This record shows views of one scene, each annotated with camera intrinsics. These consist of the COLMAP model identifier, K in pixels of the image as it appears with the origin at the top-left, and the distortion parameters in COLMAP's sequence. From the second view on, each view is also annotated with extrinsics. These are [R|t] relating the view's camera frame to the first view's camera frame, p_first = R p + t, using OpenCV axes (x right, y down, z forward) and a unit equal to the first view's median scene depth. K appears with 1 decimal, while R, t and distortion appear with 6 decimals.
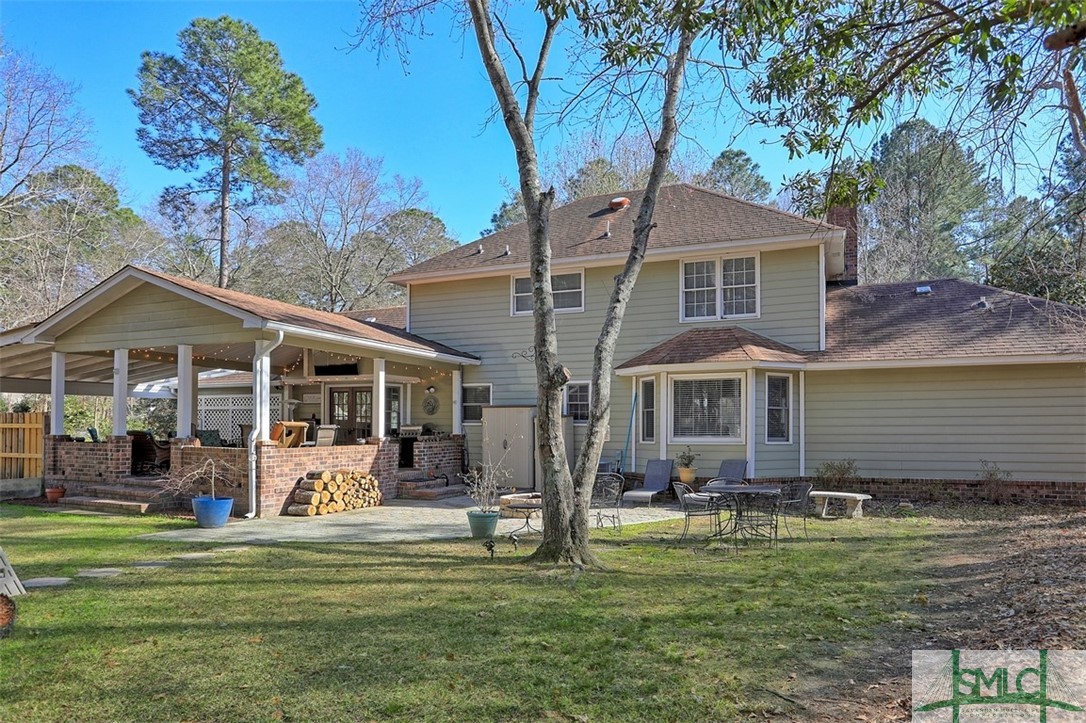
lens RADIAL K [[641.2, 0, 544.2], [0, 641.2, 414.5], [0, 0, 1]] dist [-0.033118, 0.023398]
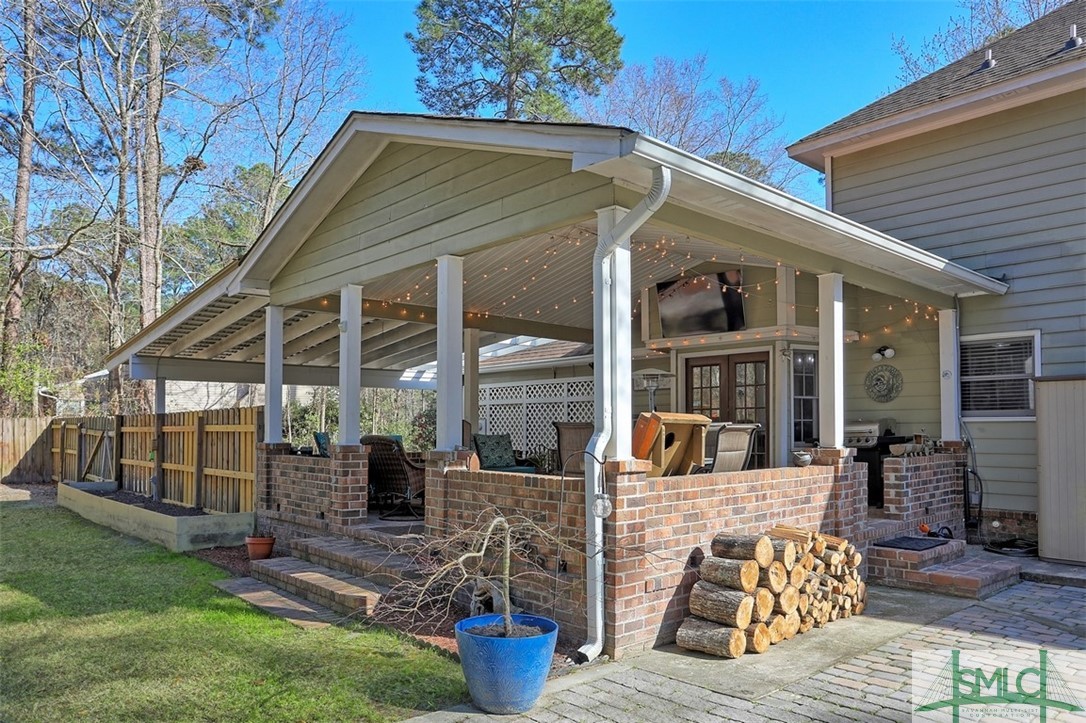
lens RADIAL K [[749.9, 0, 543.0], [0, 749.9, 361.5], [0, 0, 1]] dist [-0.027739, 0.000512]
pose [[0.912397, -0.043596, -0.406978, -0.245296], [0.014209, 0.997086, -0.074953, 0.011779], [0.409060, 0.062604, 0.910357, 0.465319]]
